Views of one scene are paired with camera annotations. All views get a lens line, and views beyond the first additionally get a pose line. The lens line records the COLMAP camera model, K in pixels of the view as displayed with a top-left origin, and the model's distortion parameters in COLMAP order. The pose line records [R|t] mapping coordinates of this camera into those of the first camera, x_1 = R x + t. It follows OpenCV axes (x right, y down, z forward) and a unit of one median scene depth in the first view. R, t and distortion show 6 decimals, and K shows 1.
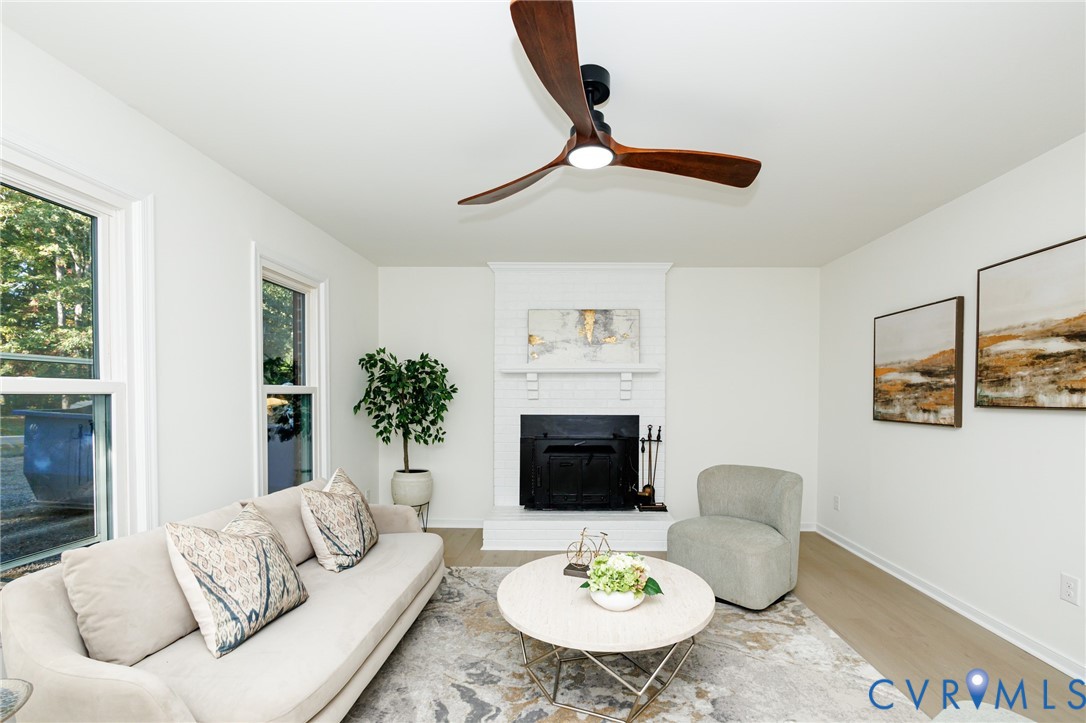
lens RADIAL K [[465.2, 0, 569.3], [0, 465.2, 408.1], [0, 0, 1]] dist [-0.008814, 0.000303]
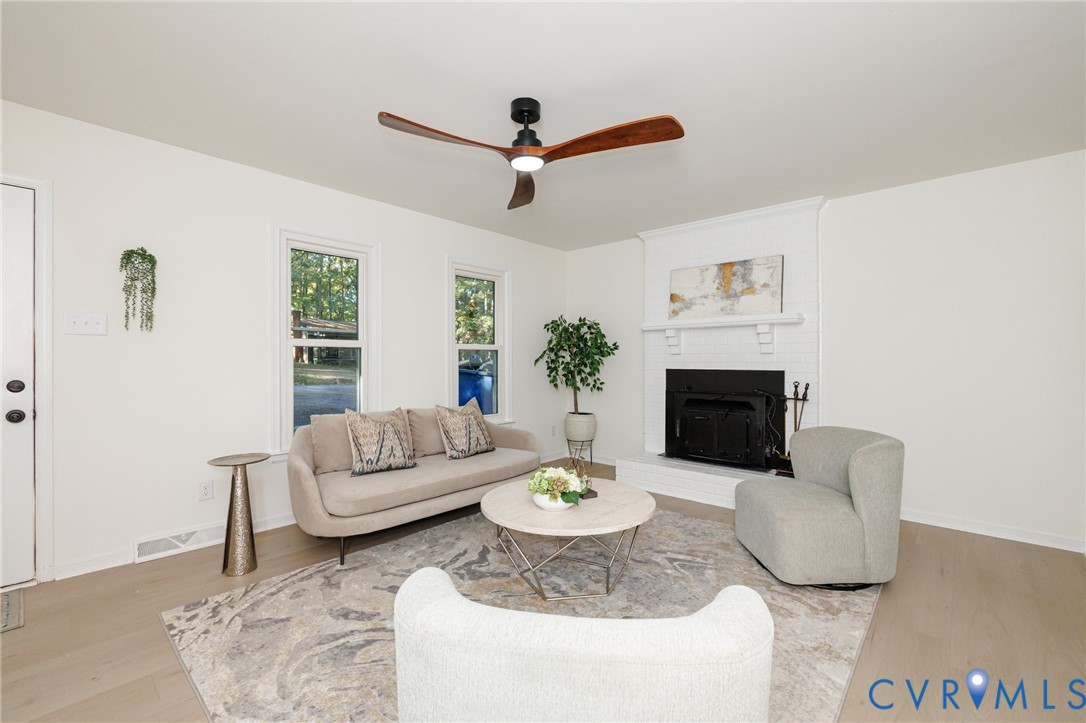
lens RADIAL K [[465.2, 0, 545.9], [0, 465.2, 364.6], [0, 0, 1]] dist [-0.008814, 0.000303]
pose [[0.749107, 0.003394, -0.662440, 0.610050], [-0.016552, 0.999771, -0.013595, 0.036166], [0.662242, 0.021149, 0.748991, 0.024611]]
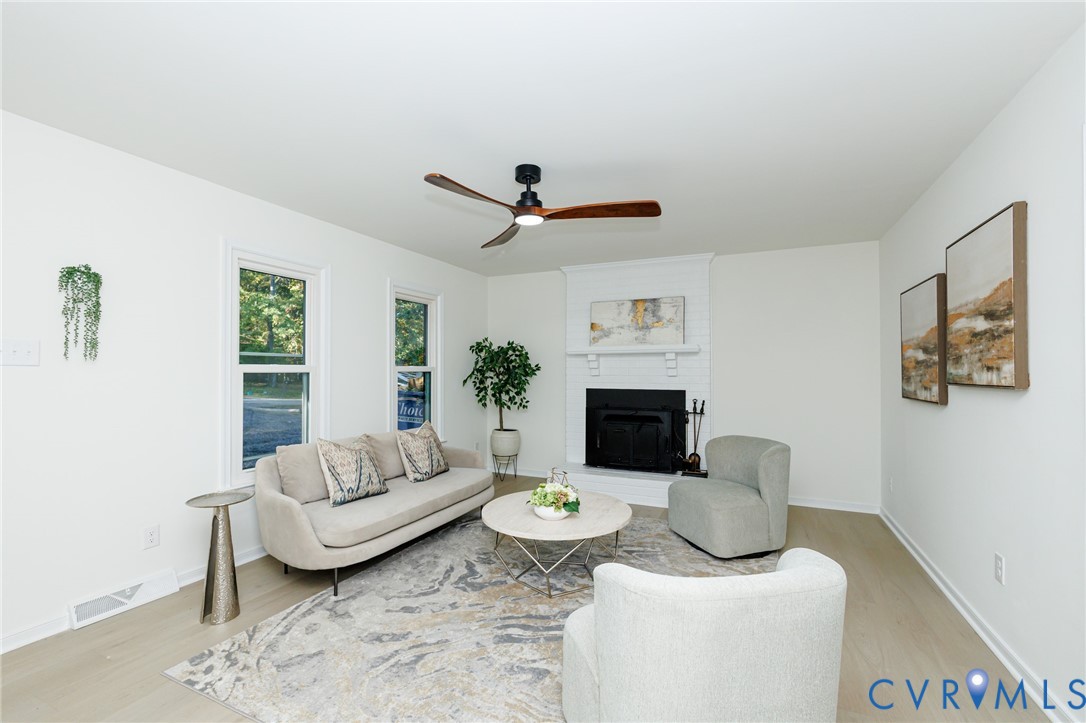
lens RADIAL K [[465.2, 0, 550.4], [0, 465.2, 367.7], [0, 0, 1]] dist [-0.008814, 0.000303]
pose [[0.916856, -0.004893, -0.399188, 0.454211], [-0.008839, 0.999431, -0.032552, 0.001219], [0.399120, 0.033374, 0.916291, -0.236886]]
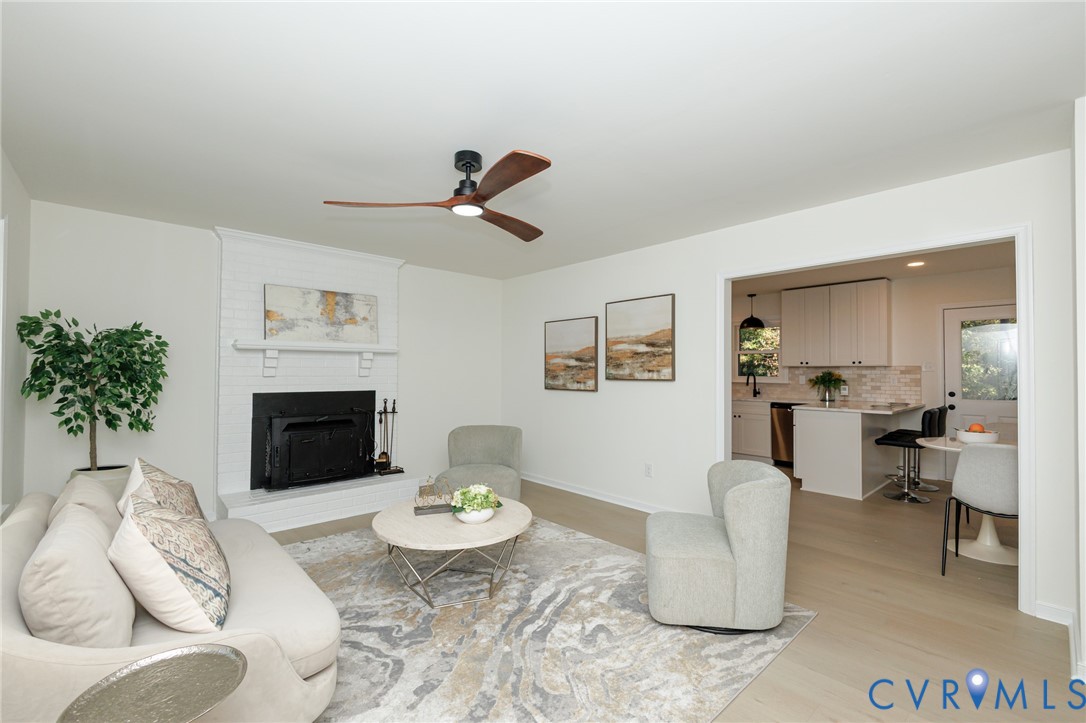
lens RADIAL K [[465.2, 0, 538.5], [0, 465.2, 366.9], [0, 0, 1]] dist [-0.008814, 0.000303]
pose [[0.737088, 0.008037, 0.675749, -0.481357], [0.015809, 0.999451, -0.029131, -0.003351], [-0.675611, 0.032155, 0.736556, -0.132691]]
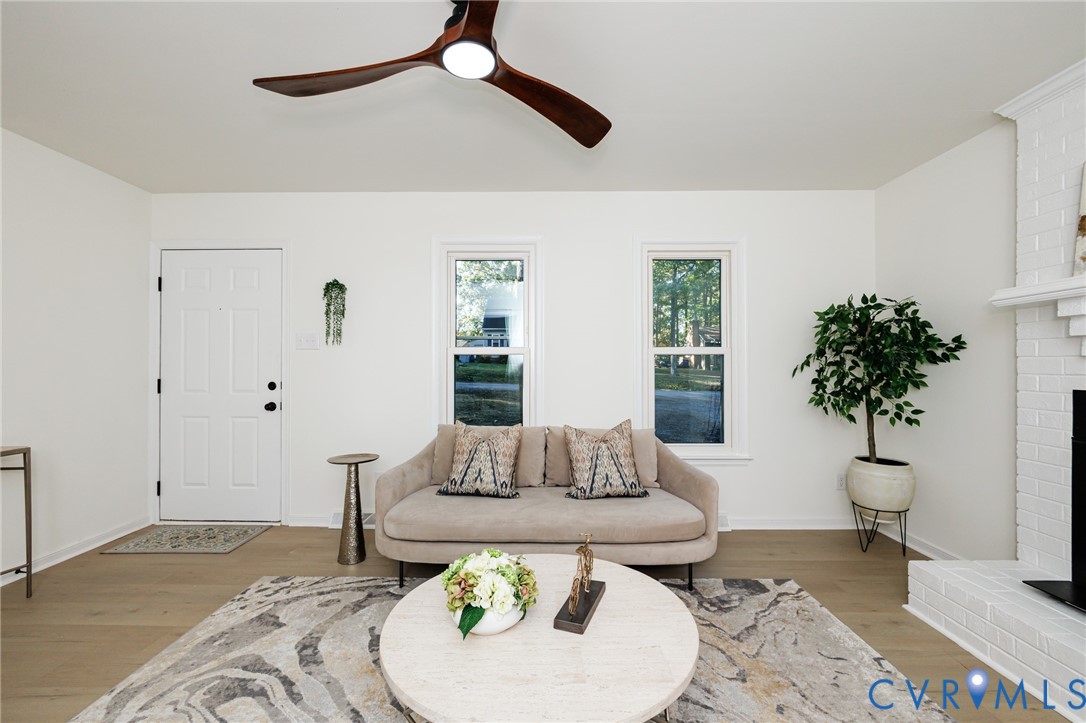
lens RADIAL K [[465.2, 0, 540.2], [0, 465.2, 367.9], [0, 0, 1]] dist [-0.008814, 0.000303]
pose [[-0.004690, -0.000165, -0.999989, 0.556787], [-0.029284, 0.999571, -0.000027, 0.012511], [0.999560, 0.029284, -0.004693, 0.717256]]
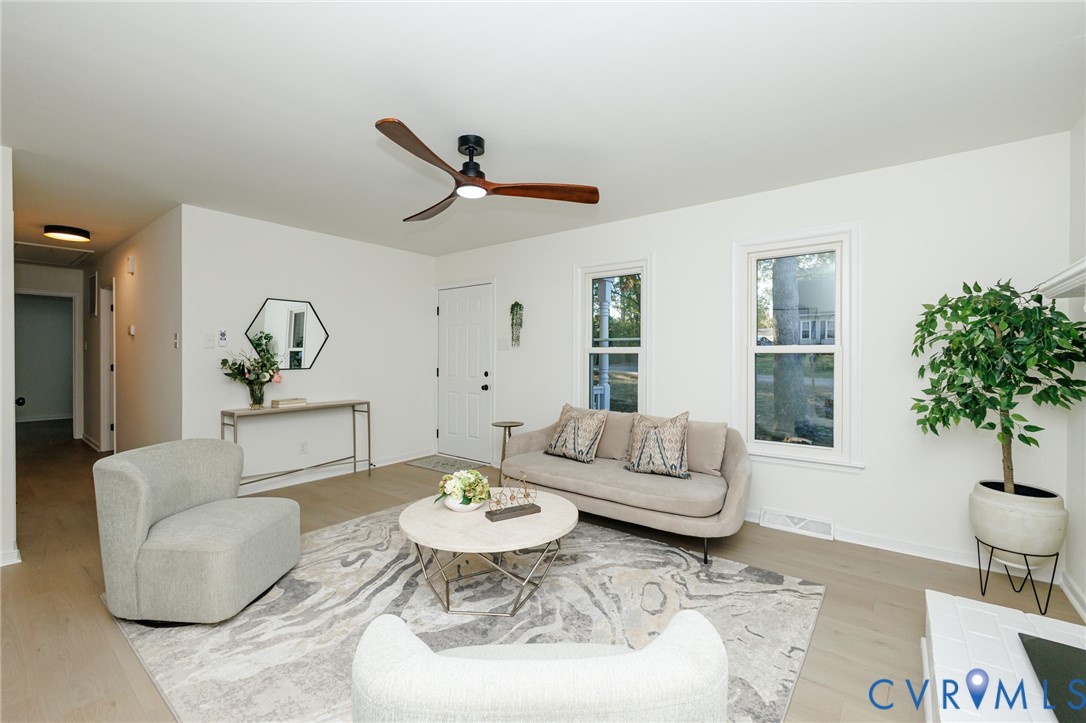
lens RADIAL K [[465.2, 0, 539.3], [0, 465.2, 362.3], [0, 0, 1]] dist [-0.008814, 0.000303]
pose [[-0.614384, 0.006572, -0.788980, 0.681890], [-0.027261, 0.999191, 0.029551, -0.027695], [0.788536, 0.039663, -0.613708, 1.317093]]
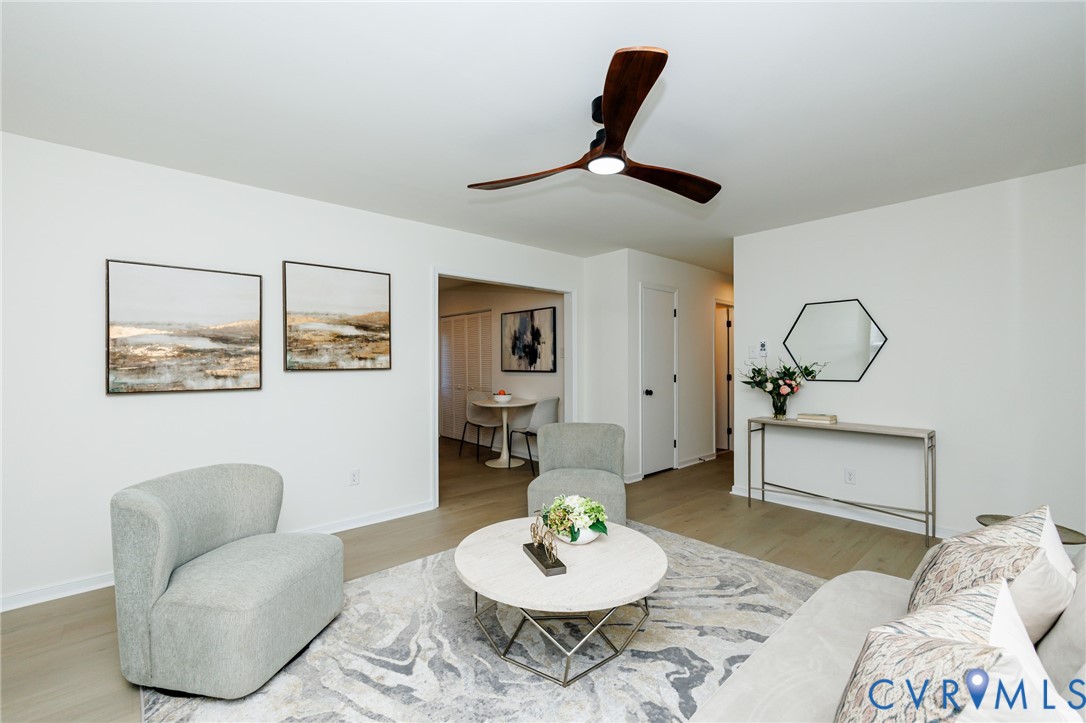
lens RADIAL K [[465.2, 0, 545.7], [0, 465.2, 363.3], [0, 0, 1]] dist [-0.008814, 0.000303]
pose [[-0.677013, -0.002759, 0.735966, -0.470634], [0.020450, 0.999536, 0.022558, -0.033918], [-0.735687, 0.030322, -0.676643, 1.227448]]
